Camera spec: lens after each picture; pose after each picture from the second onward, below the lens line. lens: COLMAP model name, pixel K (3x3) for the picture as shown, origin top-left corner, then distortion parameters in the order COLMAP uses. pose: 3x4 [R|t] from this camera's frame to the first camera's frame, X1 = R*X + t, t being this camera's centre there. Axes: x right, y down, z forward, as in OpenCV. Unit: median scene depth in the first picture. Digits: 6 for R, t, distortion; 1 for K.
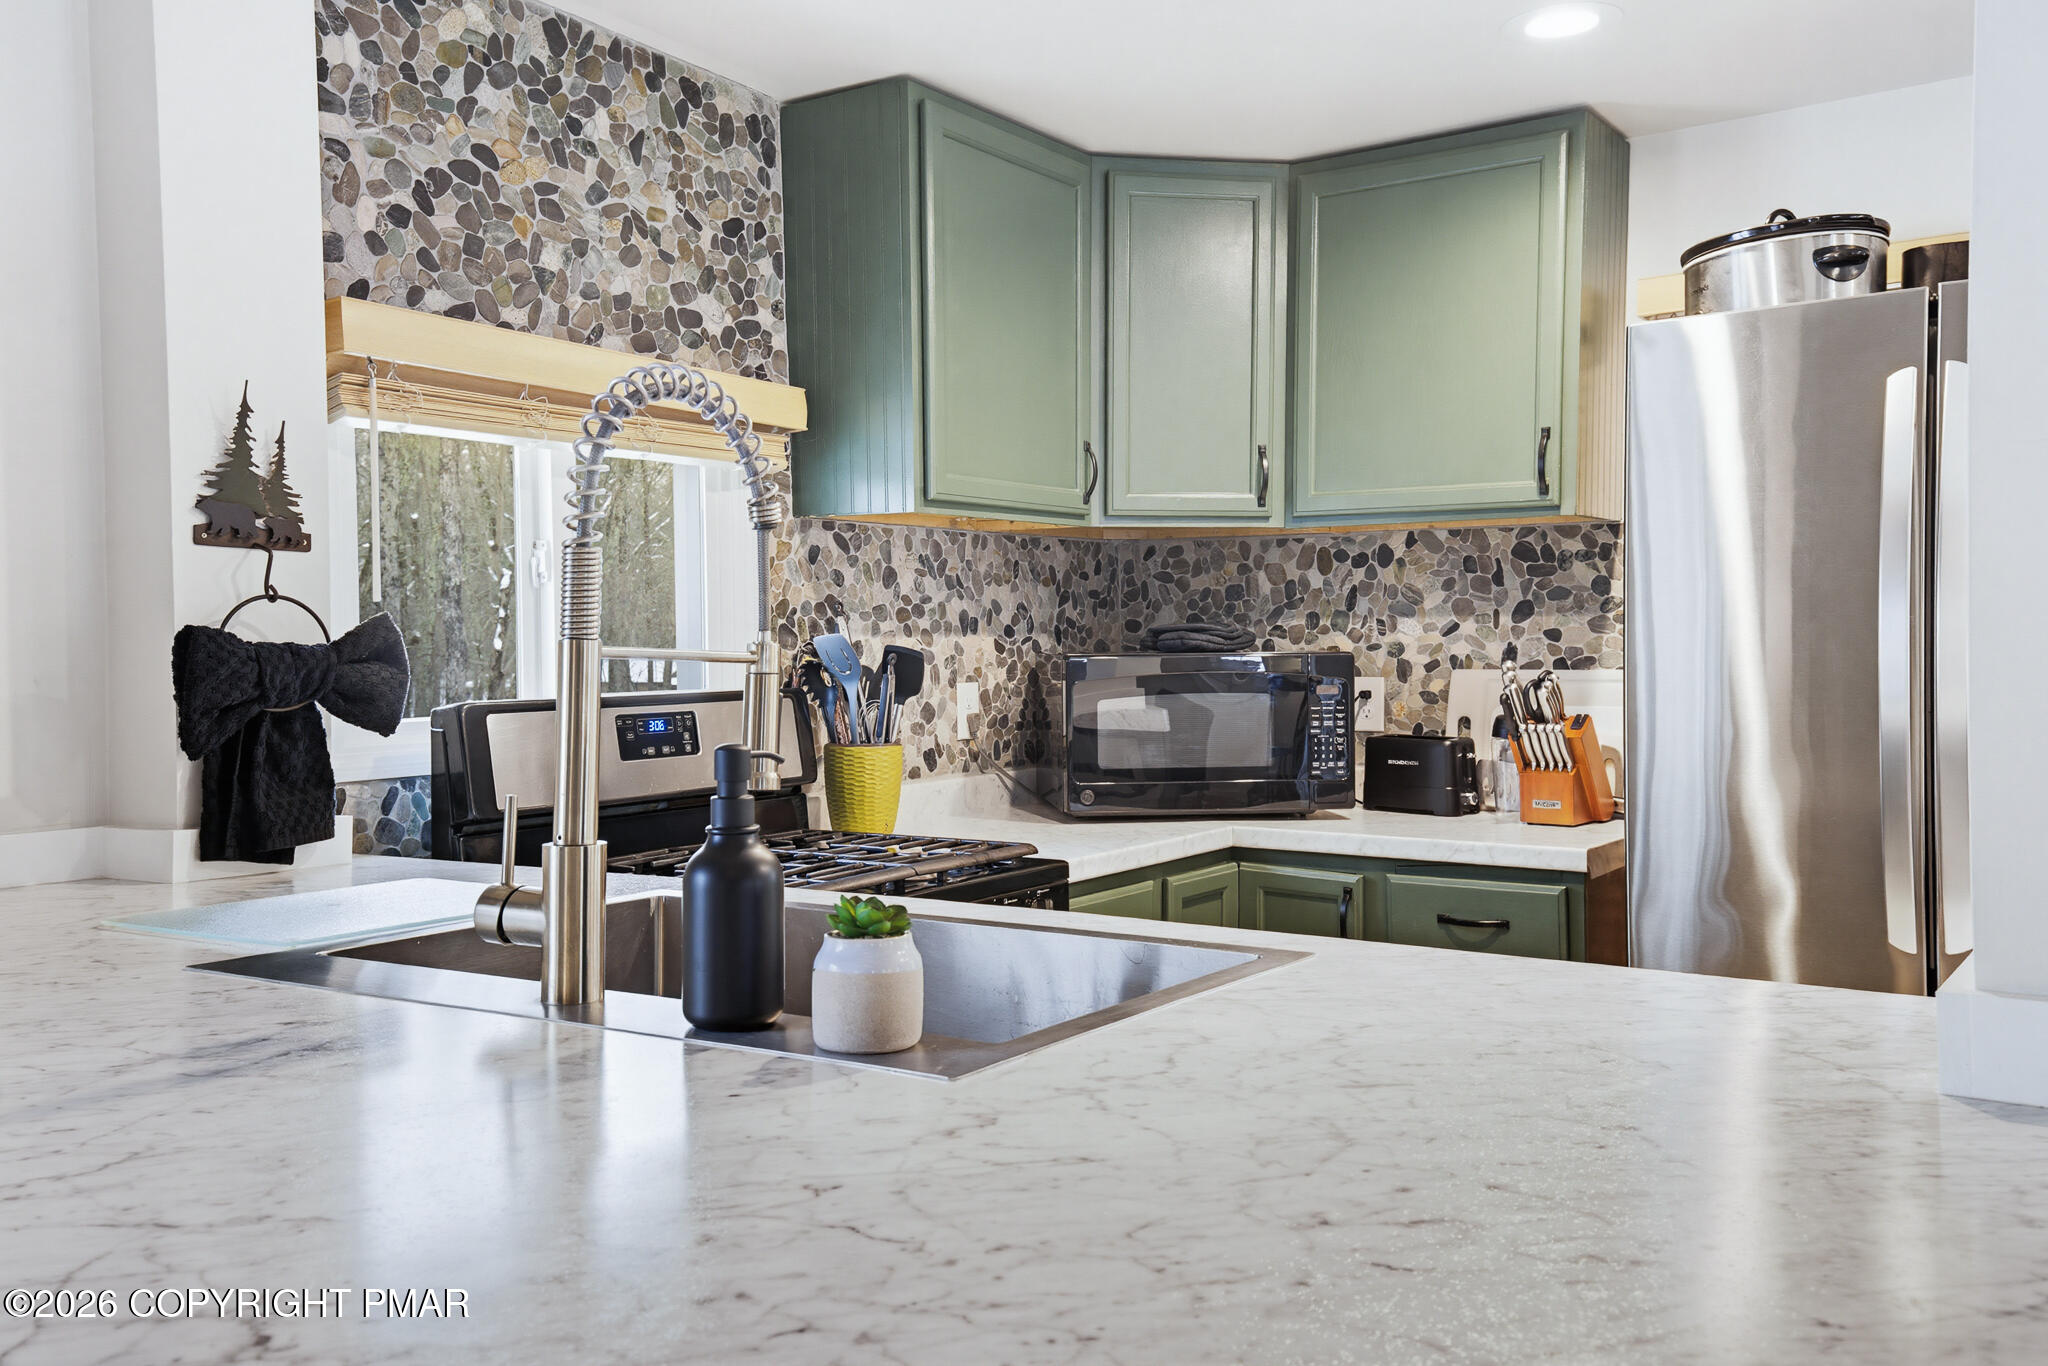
lens RADIAL K [[1705.5, 0, 1024.0], [0, 1705.5, 683.0], [0, 0, 1]] dist [0.123081, 0.001128]
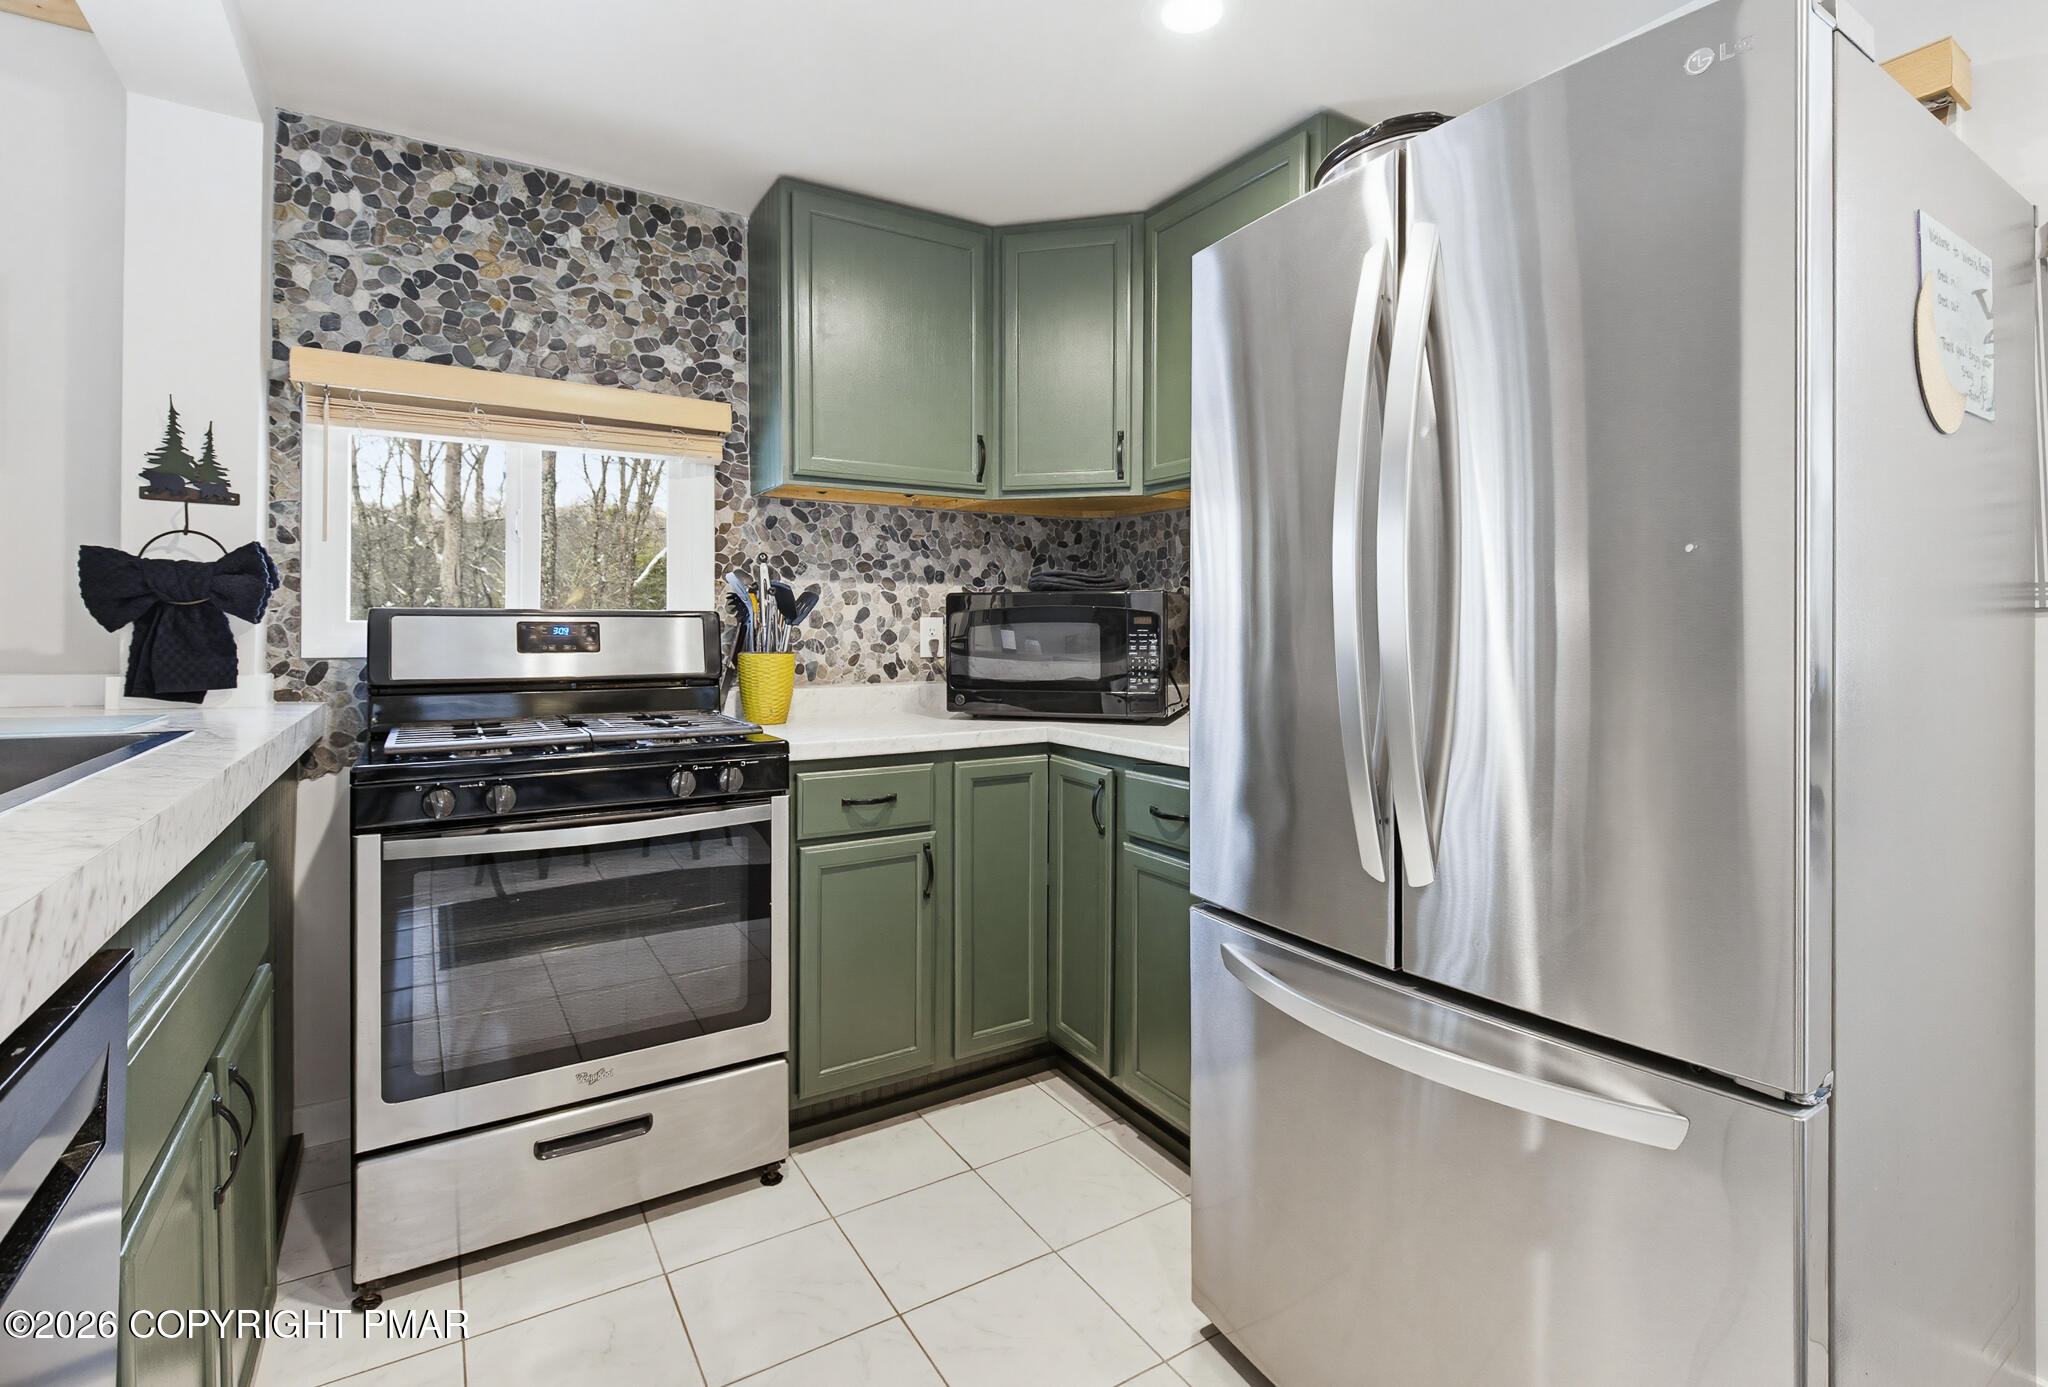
lens RADIAL K [[959.4, 0, 1027.7], [0, 959.4, 635.9], [0, 0, 1]] dist [-0.000592, -0.000290]
pose [[0.911486, 0.010204, -0.411205, 0.451976], [-0.018219, 0.999713, -0.015576, 0.032332], [0.410928, 0.021689, 0.911410, 0.391341]]
